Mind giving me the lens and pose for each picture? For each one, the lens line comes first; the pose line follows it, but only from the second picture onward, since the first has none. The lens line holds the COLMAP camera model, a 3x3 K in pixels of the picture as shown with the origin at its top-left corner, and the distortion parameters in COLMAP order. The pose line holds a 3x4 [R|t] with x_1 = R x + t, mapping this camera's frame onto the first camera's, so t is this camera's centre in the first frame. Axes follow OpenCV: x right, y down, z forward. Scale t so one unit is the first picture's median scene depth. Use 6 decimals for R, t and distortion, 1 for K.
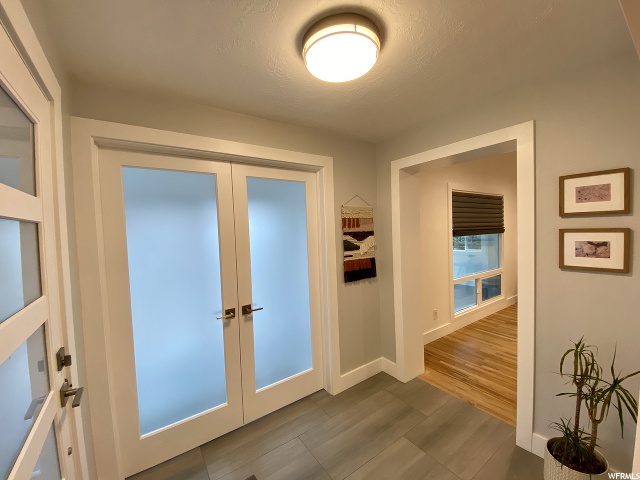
lens RADIAL K [[262.1, 0, 320.0], [0, 262.1, 240.0], [0, 0, 1]] dist [0.000391, -0.000319]
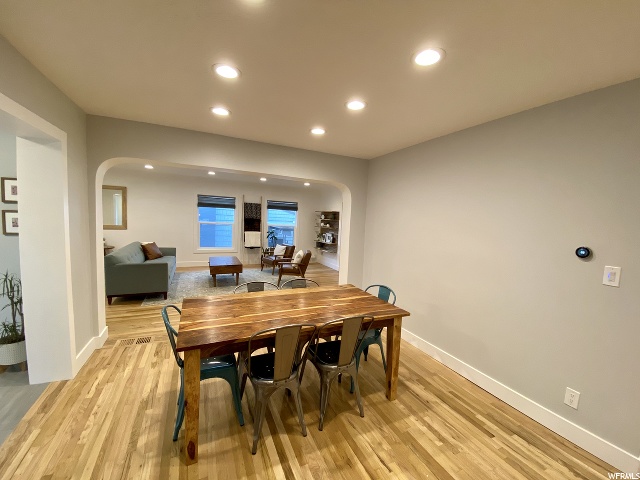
lens RADIAL K [[262.1, 0, 320.0], [0, 262.1, 240.0], [0, 0, 1]] dist [0.000391, -0.000319]
pose [[0.163475, -0.039765, 0.985746, -0.211918], [-0.015879, 0.998952, 0.042931, 0.024838], [-0.986420, -0.022671, 0.162672, -0.699376]]
